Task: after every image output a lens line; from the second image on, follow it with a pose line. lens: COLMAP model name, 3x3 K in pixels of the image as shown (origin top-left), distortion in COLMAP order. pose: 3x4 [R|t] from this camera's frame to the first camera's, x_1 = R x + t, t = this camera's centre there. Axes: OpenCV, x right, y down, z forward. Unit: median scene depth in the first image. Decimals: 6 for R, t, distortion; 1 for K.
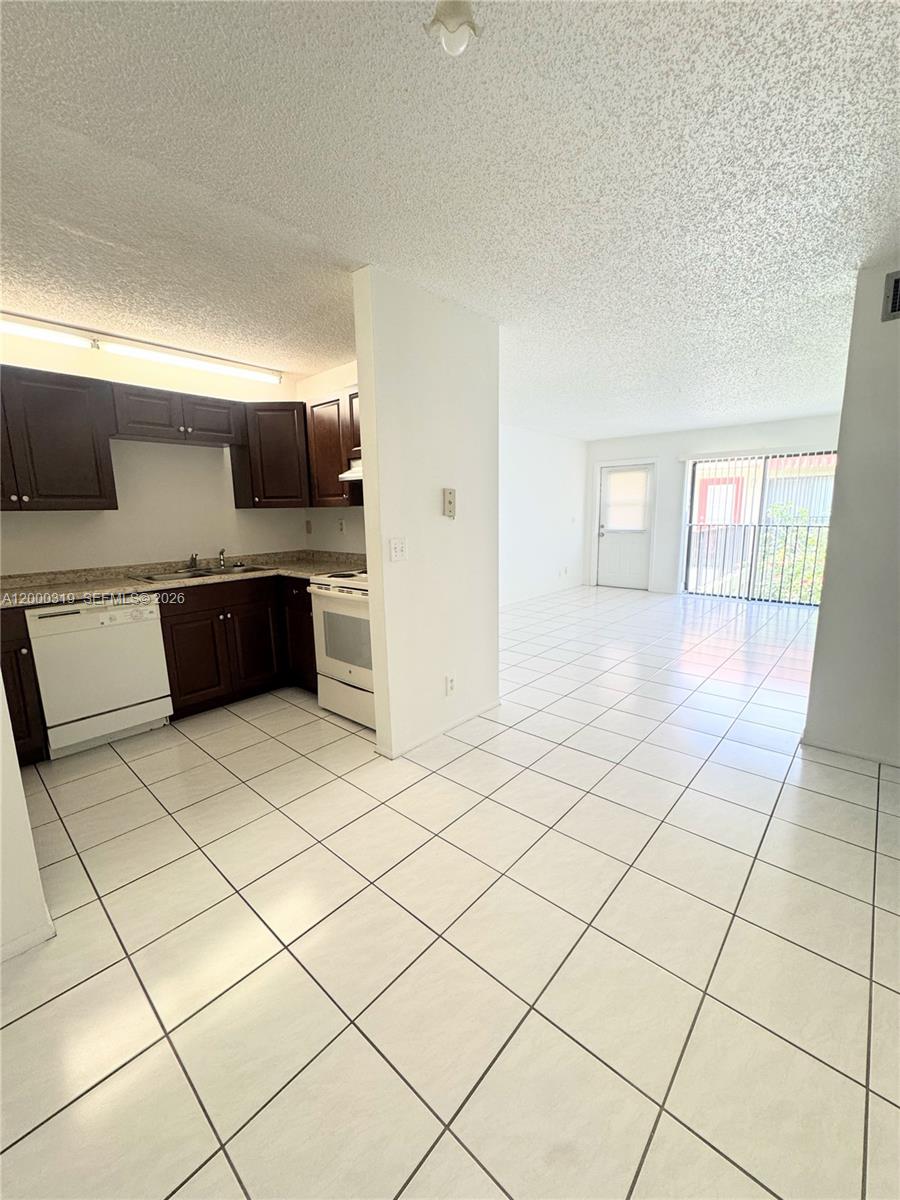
lens RADIAL K [[482.4, 0, 452.0], [0, 482.4, 600.2], [0, 0, 1]] dist [-0.002315, -0.000009]
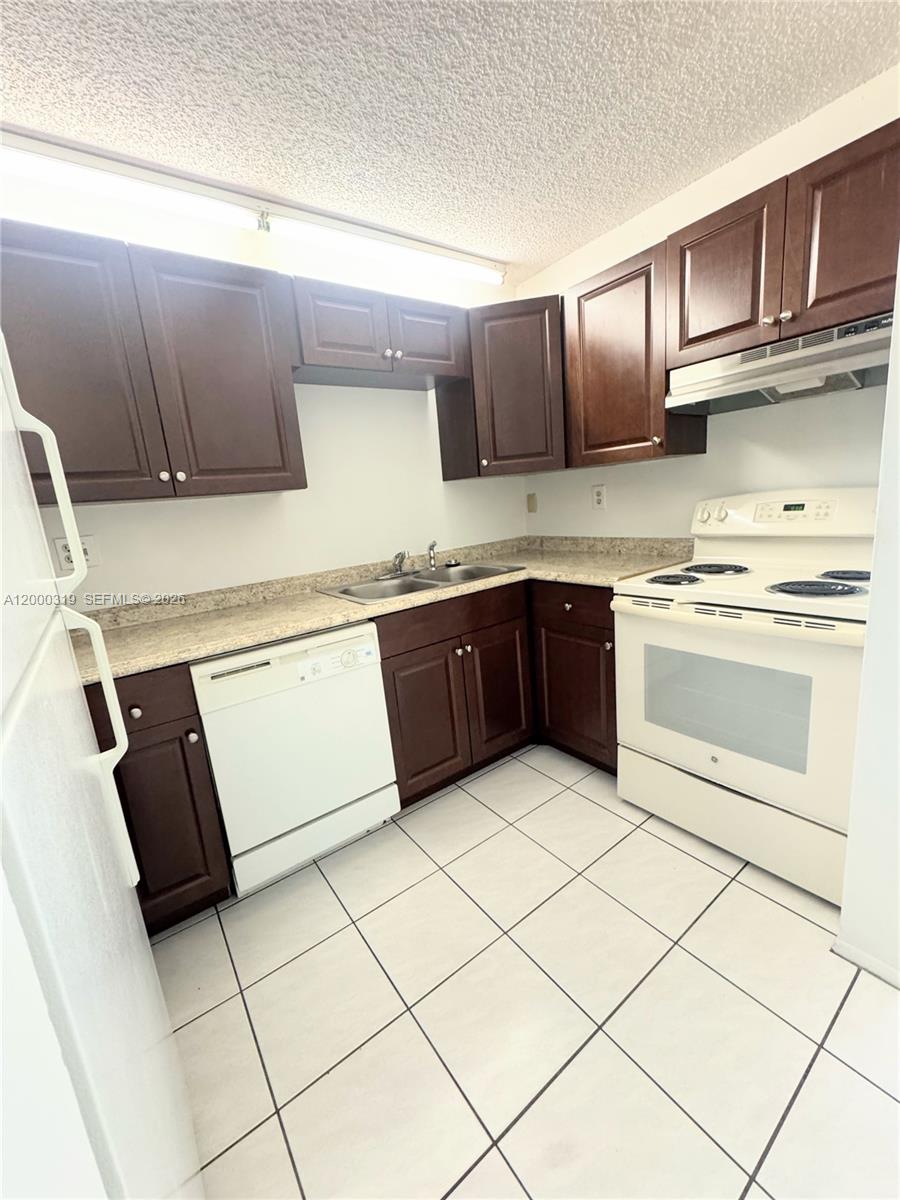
lens RADIAL K [[482.4, 0, 451.7], [0, 482.4, 599.0], [0, 0, 1]] dist [-0.002315, -0.000009]
pose [[0.976734, -0.025480, -0.212937, -0.306624], [0.033266, 0.998900, 0.033060, -0.046827], [0.211861, -0.039374, 0.976506, 0.339512]]
